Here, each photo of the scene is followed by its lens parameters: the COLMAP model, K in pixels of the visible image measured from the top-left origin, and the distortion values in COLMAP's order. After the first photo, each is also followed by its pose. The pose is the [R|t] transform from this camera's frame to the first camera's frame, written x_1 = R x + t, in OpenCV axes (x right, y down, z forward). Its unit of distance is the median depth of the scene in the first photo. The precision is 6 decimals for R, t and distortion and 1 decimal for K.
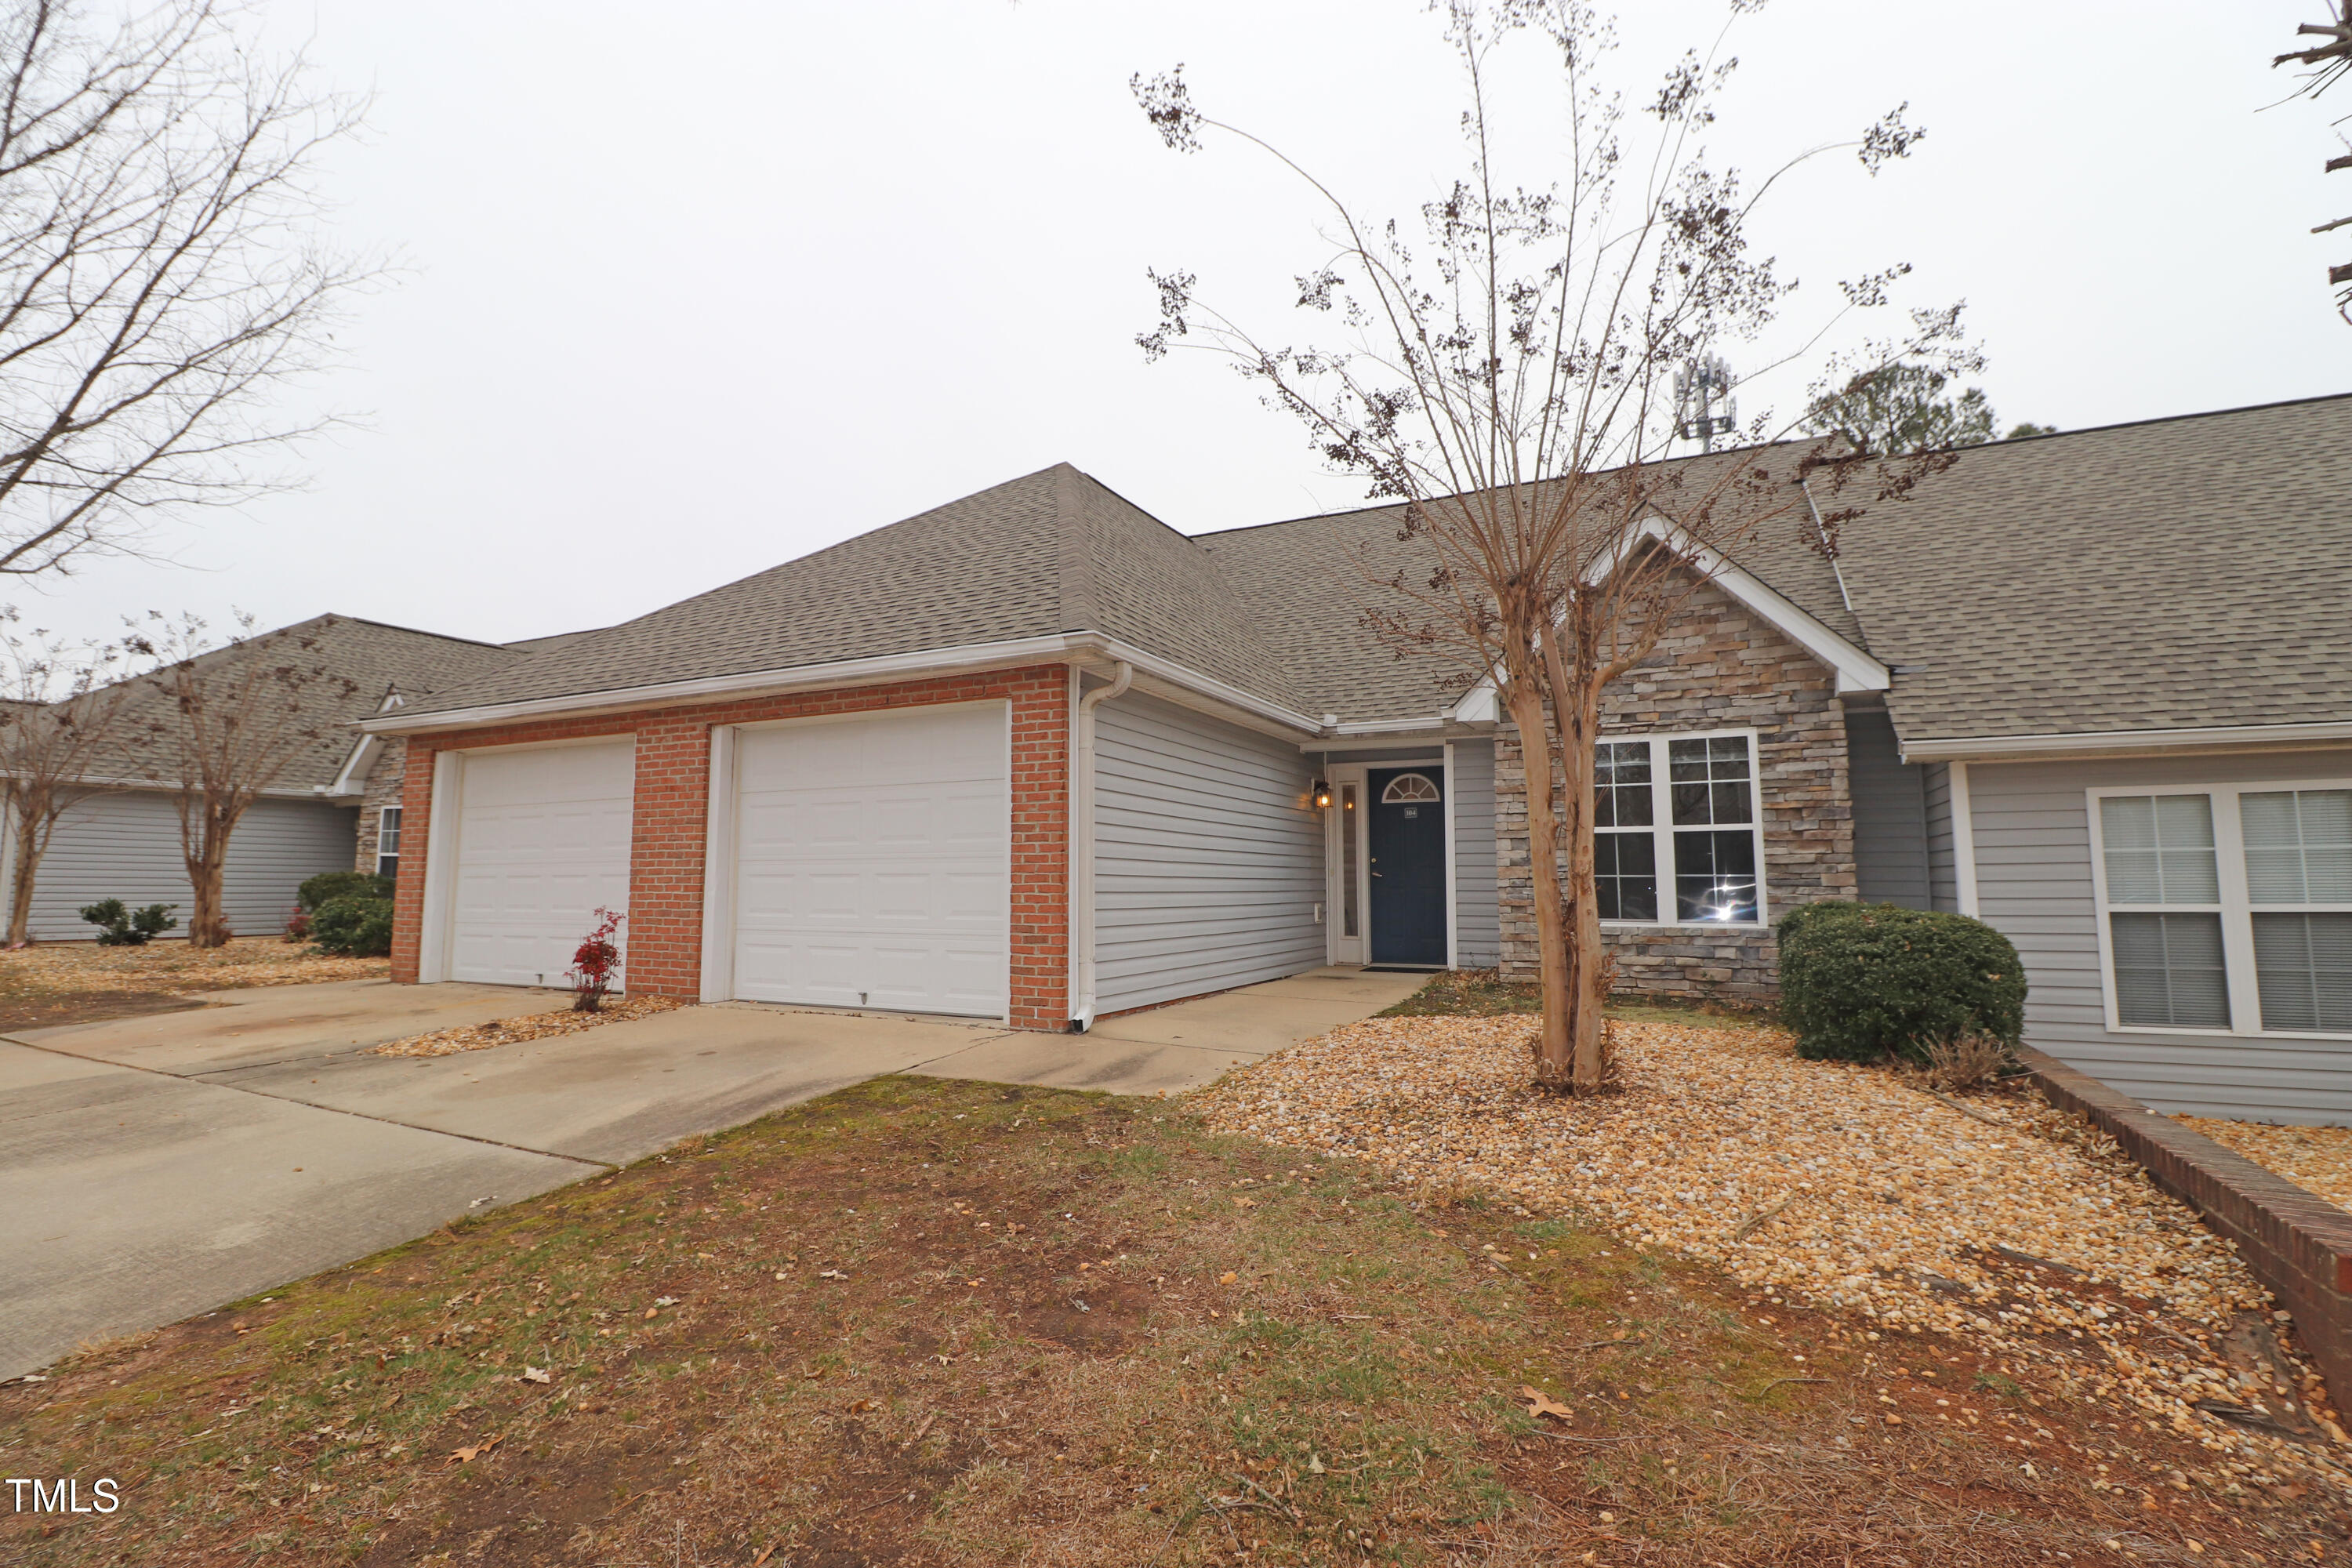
lens RADIAL K [[1080.9, 0, 1164.9], [0, 1080.9, 765.9], [0, 0, 1]] dist [0.000125, -0.013894]
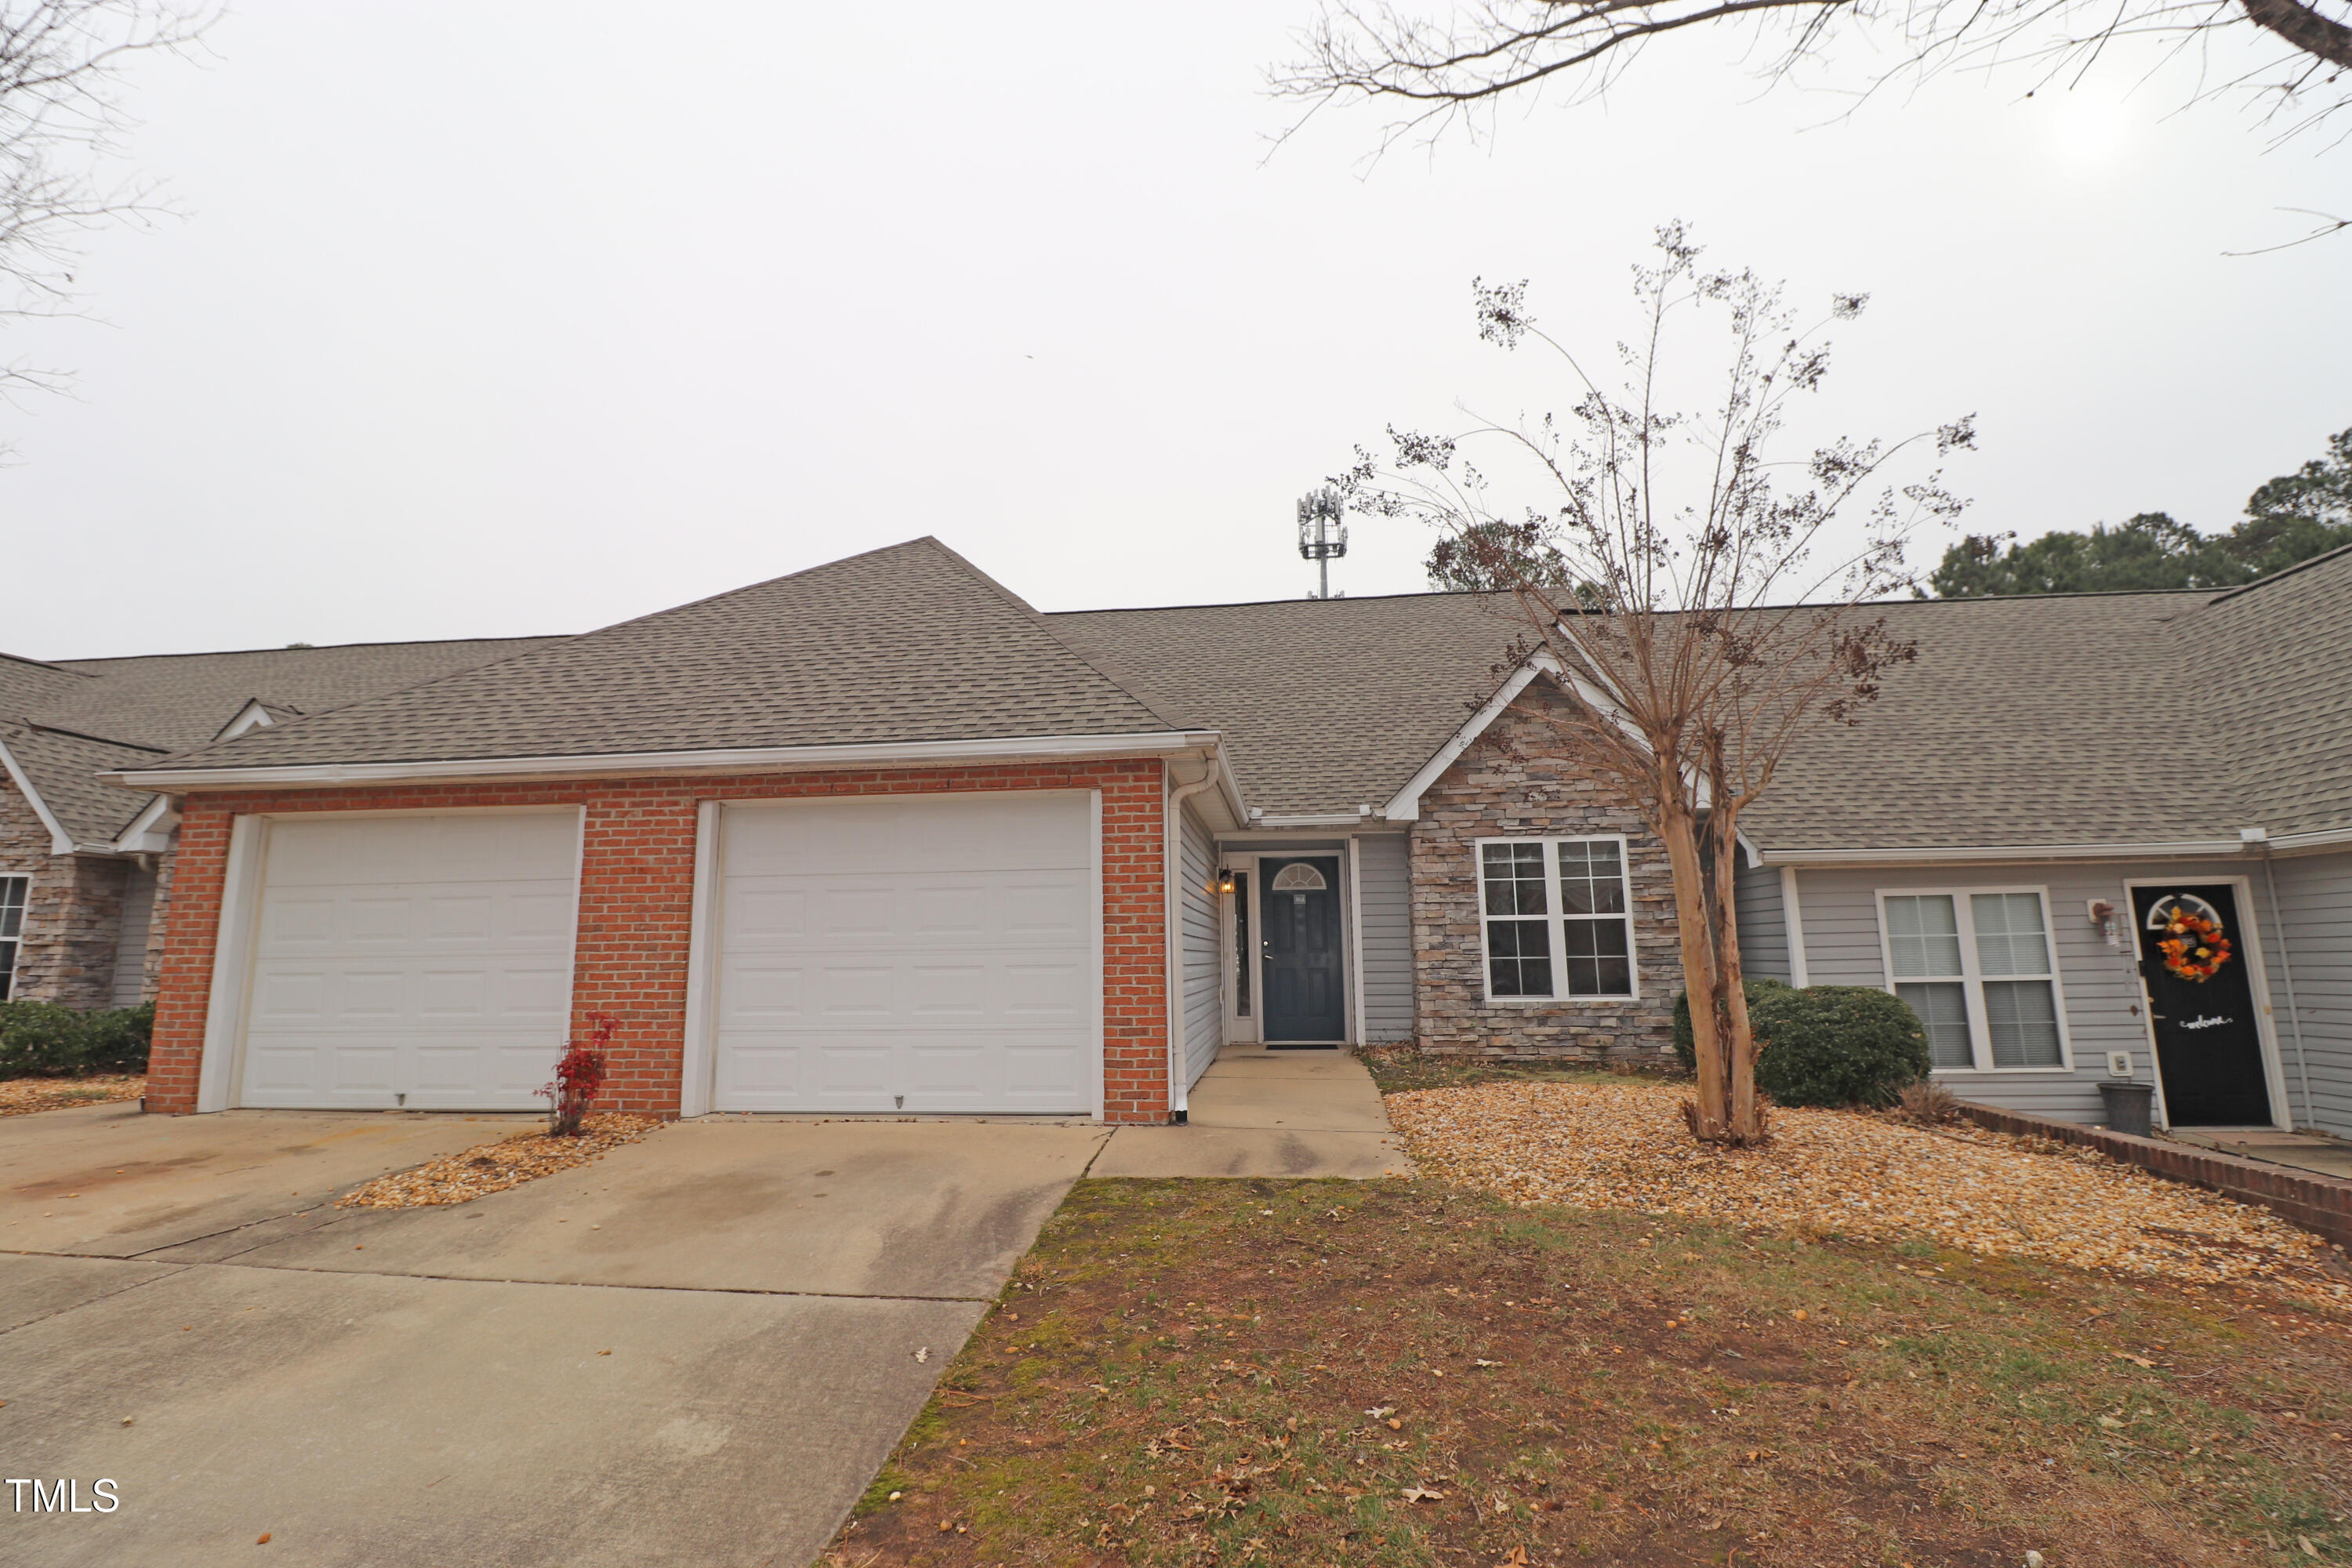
lens RADIAL K [[1080.9, 0, 1164.9], [0, 1080.9, 765.9], [0, 0, 1]] dist [0.000125, -0.013894]
pose [[0.939420, 0.048200, 0.339363, -0.367511], [-0.025052, 0.997071, -0.072265, -0.011229], [-0.341852, 0.059385, 0.937875, 0.028636]]
